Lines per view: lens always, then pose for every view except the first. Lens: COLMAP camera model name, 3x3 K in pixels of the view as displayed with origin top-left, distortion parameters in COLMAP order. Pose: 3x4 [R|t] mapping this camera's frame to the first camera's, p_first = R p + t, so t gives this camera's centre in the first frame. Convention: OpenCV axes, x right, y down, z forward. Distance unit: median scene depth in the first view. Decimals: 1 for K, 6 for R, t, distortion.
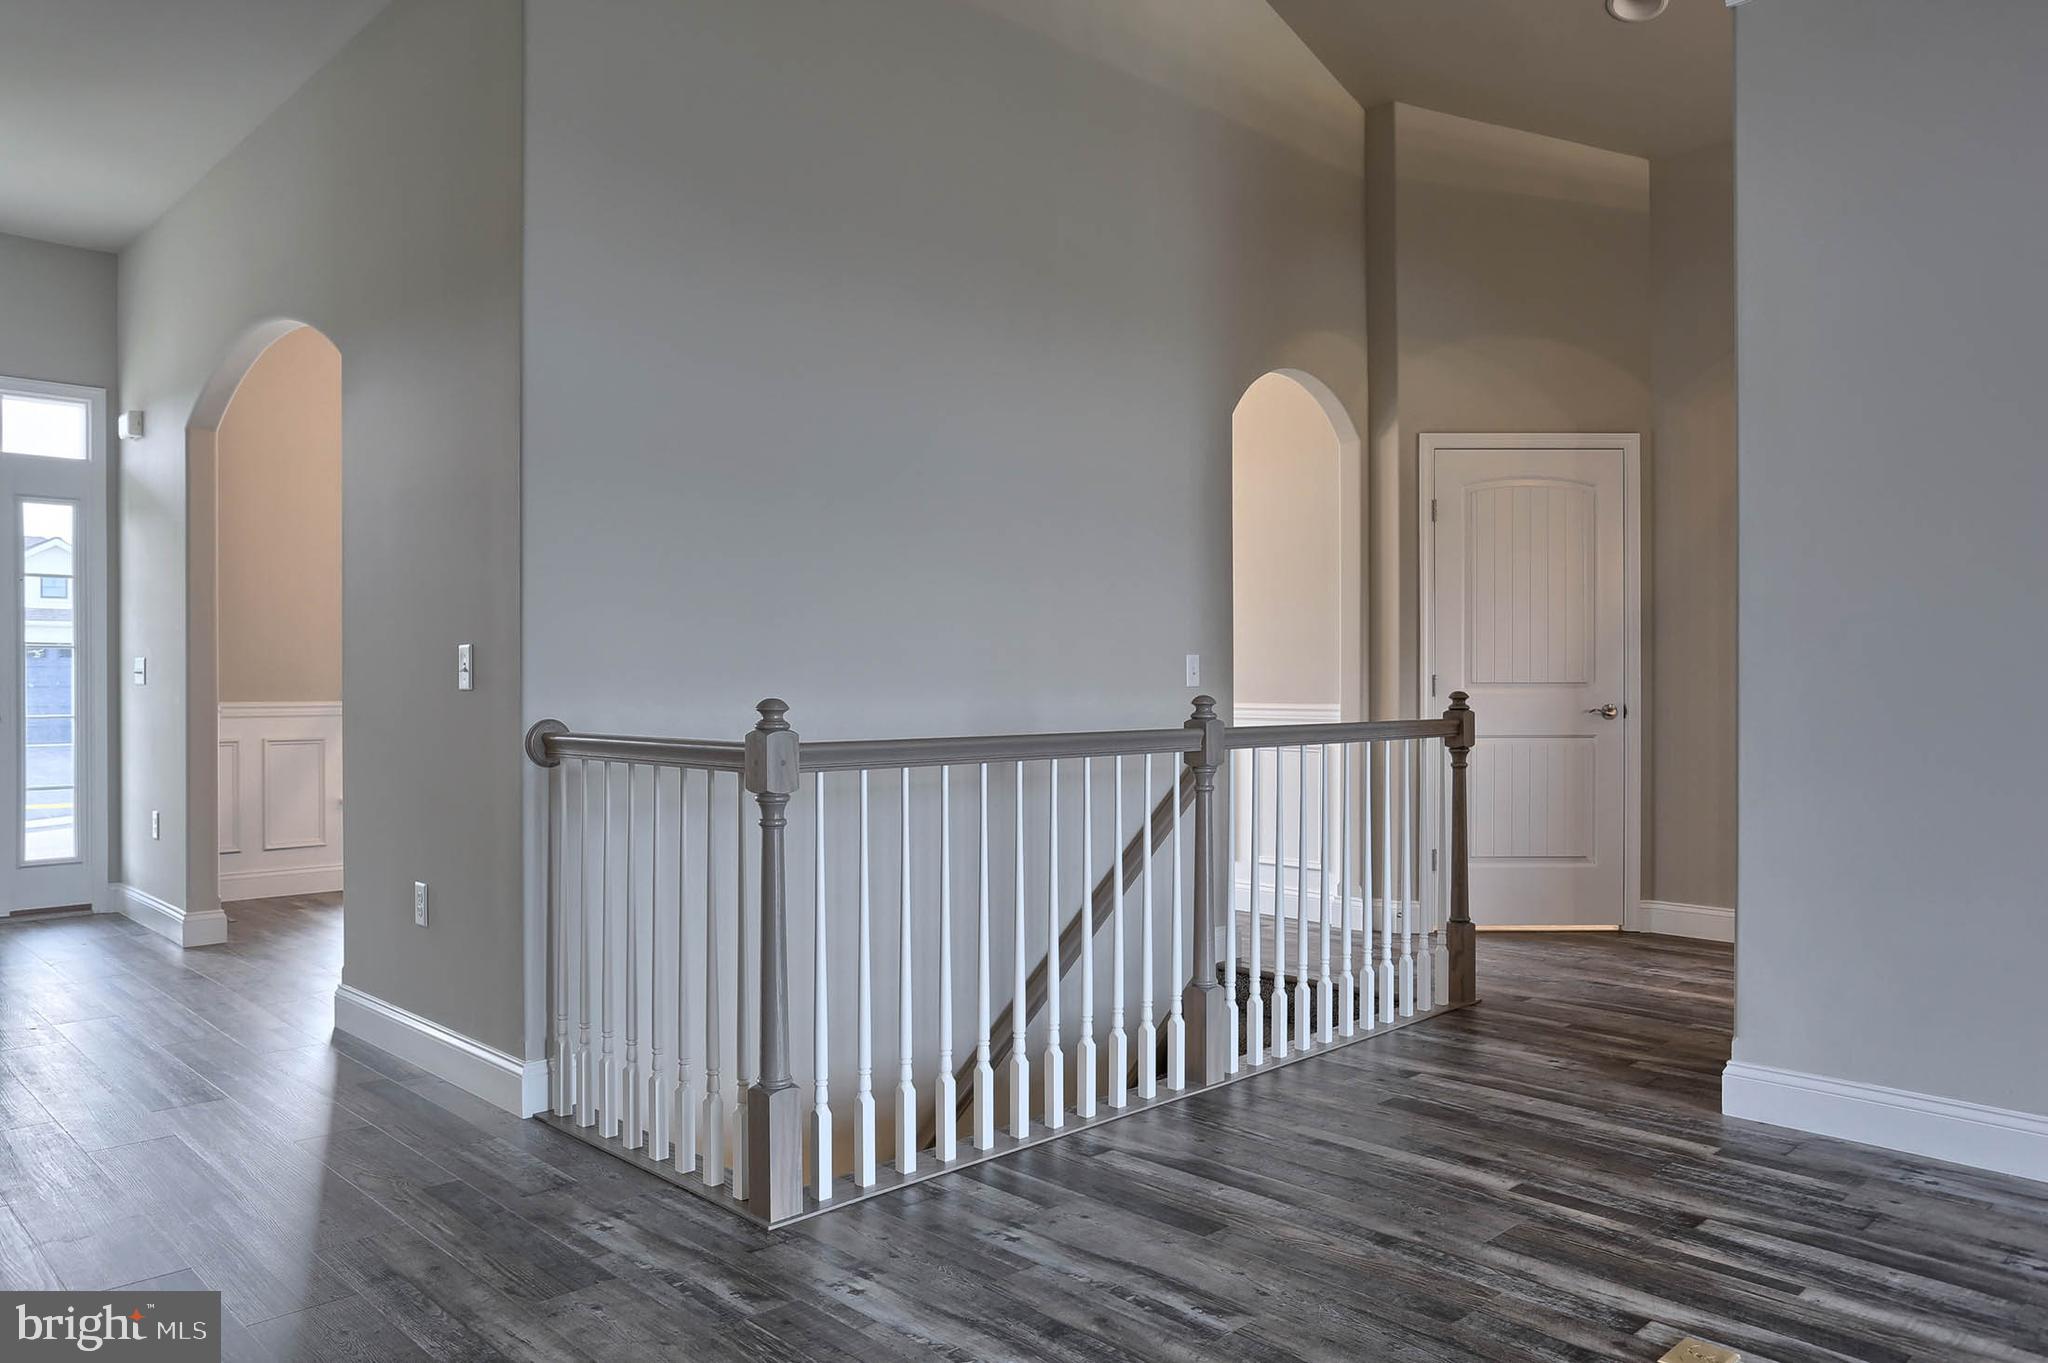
lens RADIAL K [[1528.3, 0, 1080.5], [0, 1528.3, 683.6], [0, 0, 1]] dist [-0.023996, 0.023906]
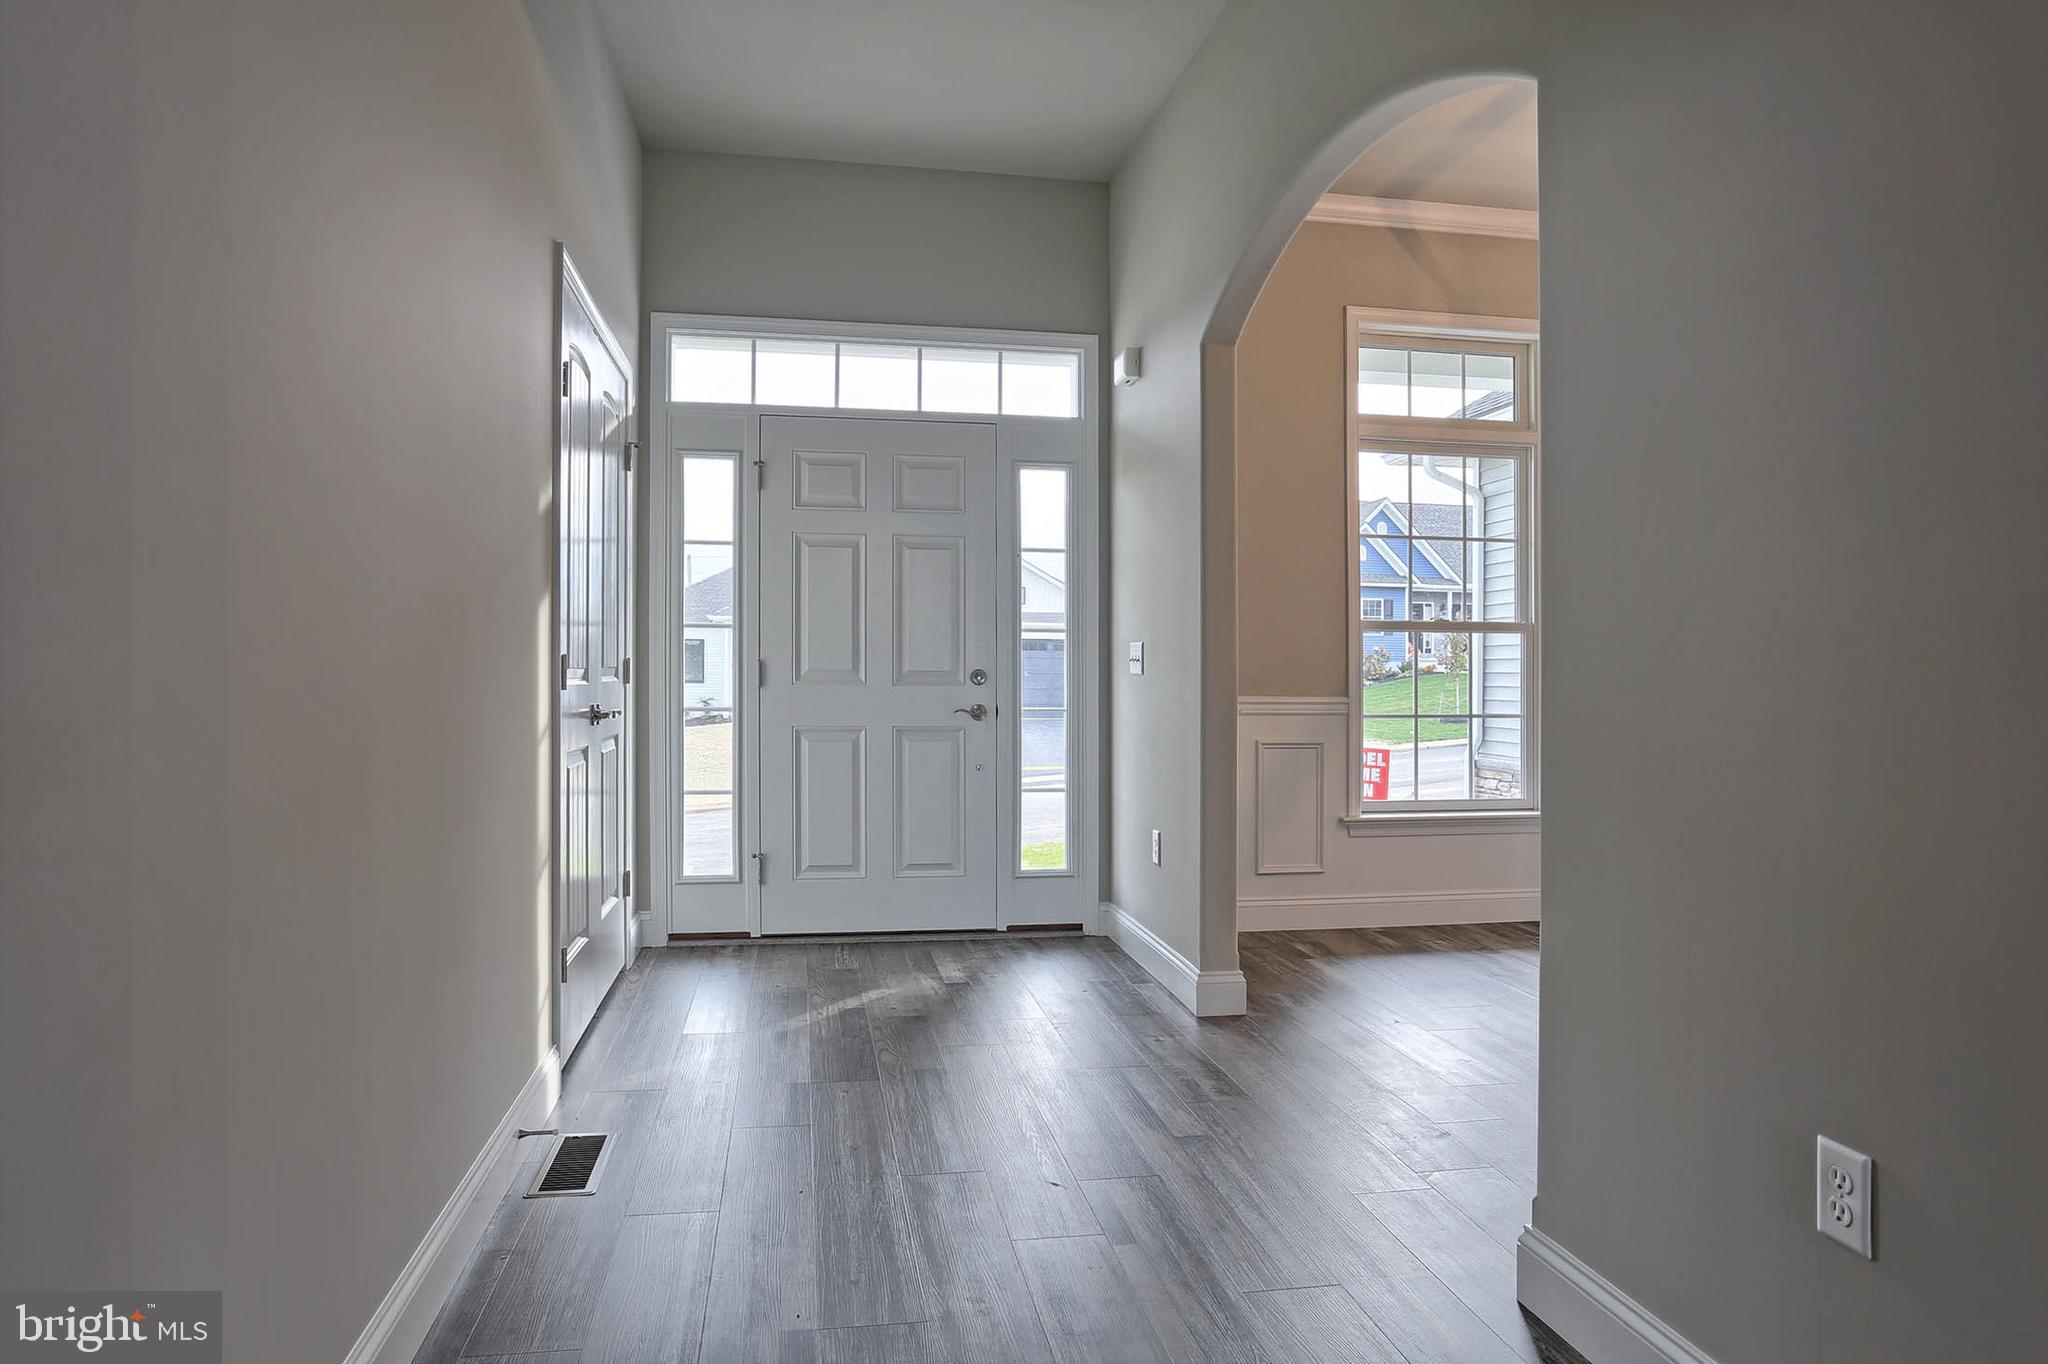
lens RADIAL K [[1306.9, 0, 1031.0], [0, 1306.9, 668.8], [0, 0, 1]] dist [0.002336, 0.001570]
pose [[0.837913, 0.002677, -0.545797, -0.401040], [-0.003452, 0.999994, -0.000394, -0.002696], [0.545793, 0.002214, 0.837917, 0.533549]]
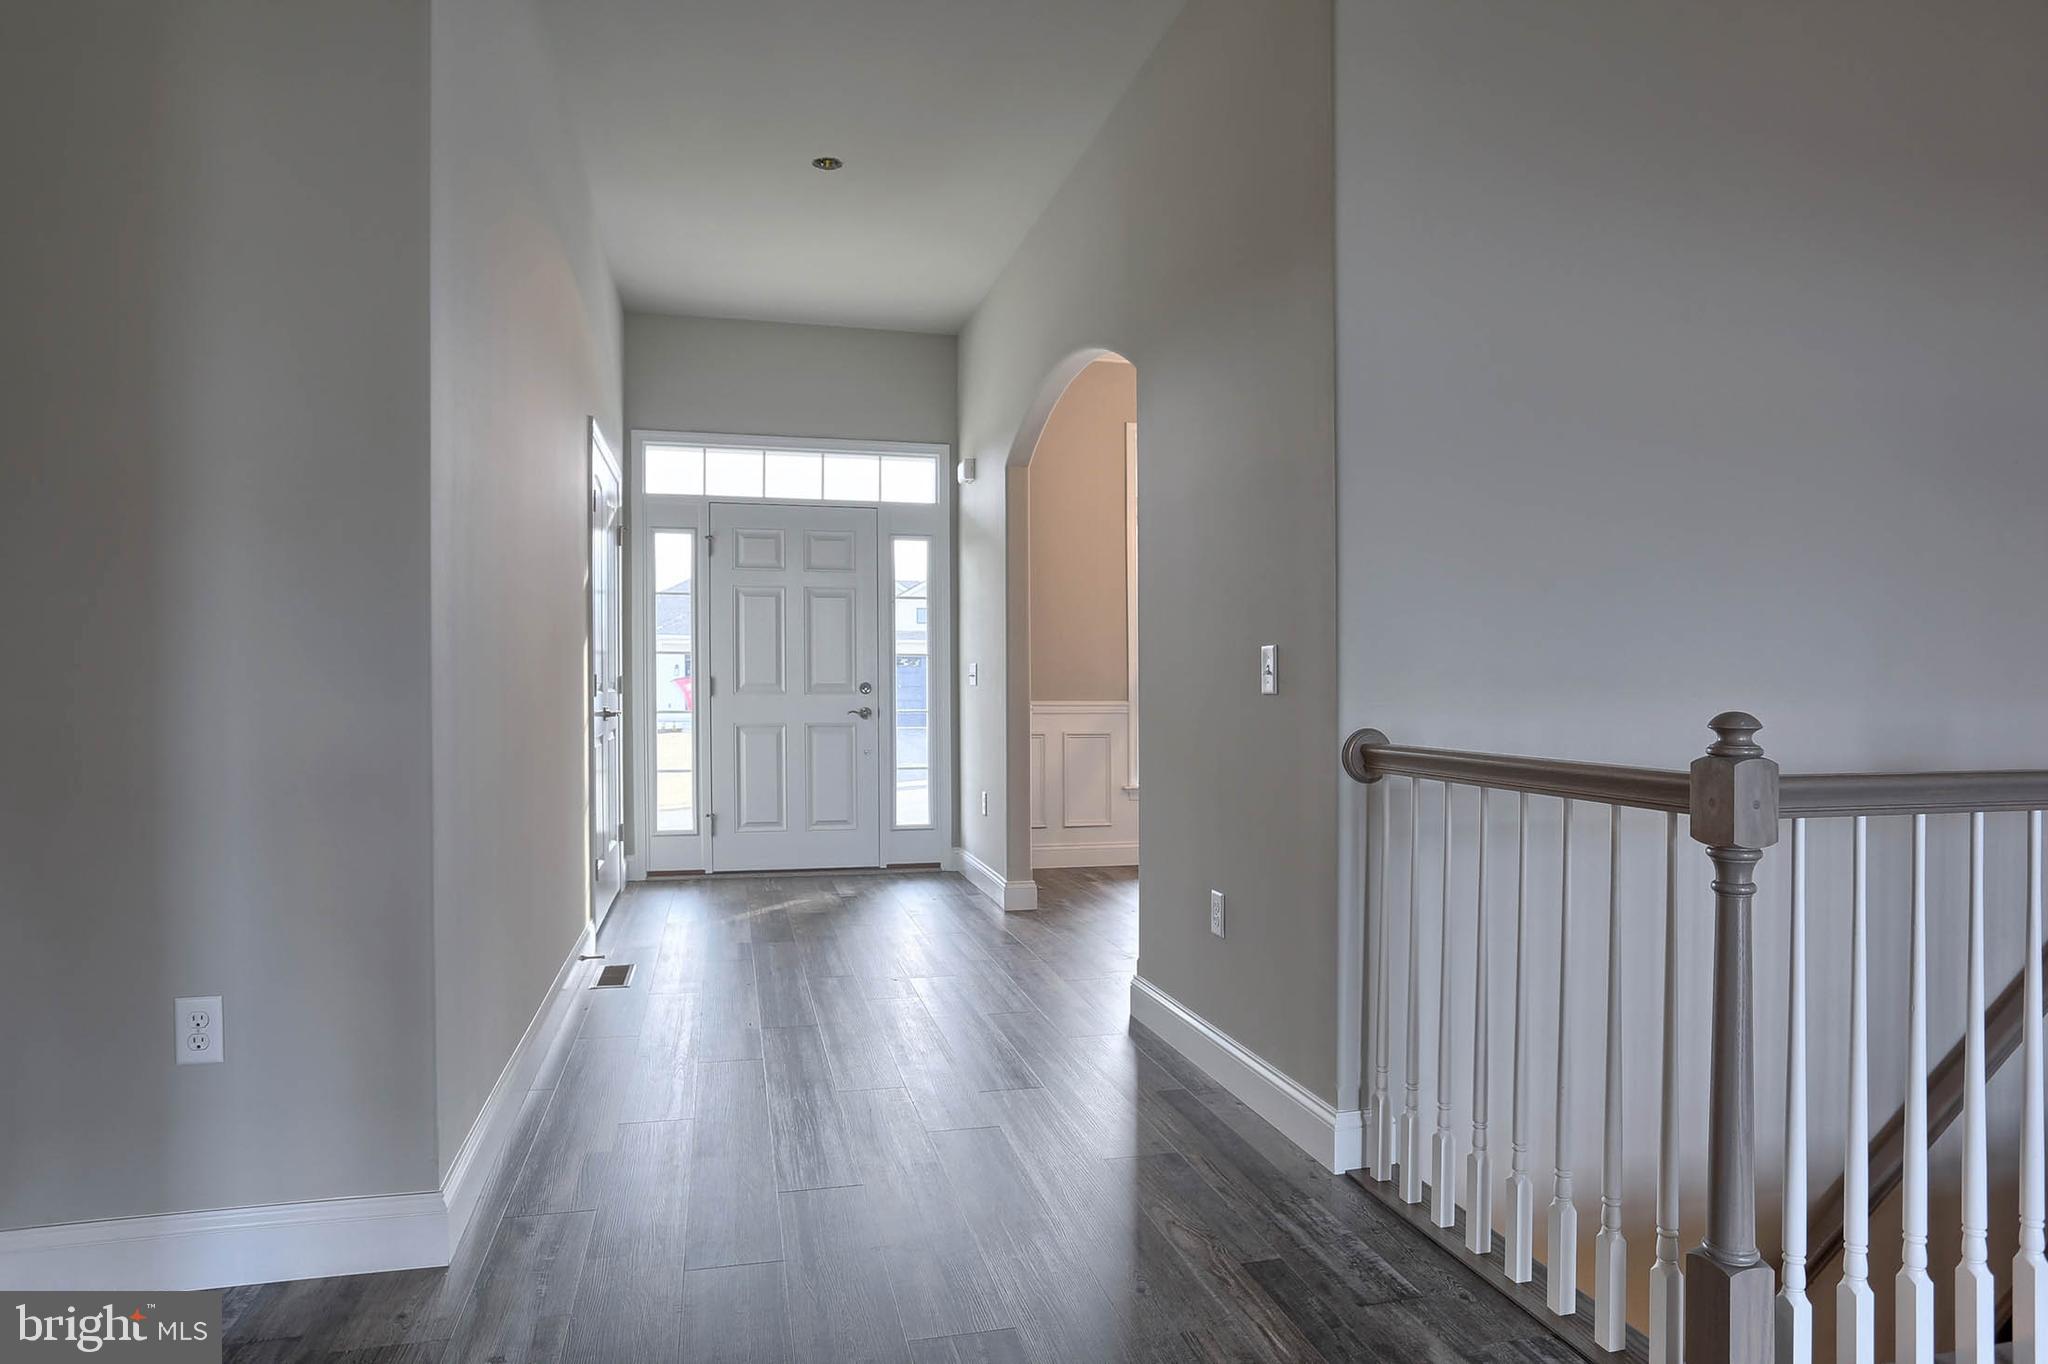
lens RADIAL K [[1257.9, 0, 956.0], [0, 1257.9, 692.1], [0, 0, 1]] dist [-0.063188, 0.036161]
pose [[0.841647, 0.002996, -0.540019, -0.134533], [0.001469, 0.999968, 0.007838, -0.002812], [0.540026, -0.007390, 0.841616, 0.224681]]
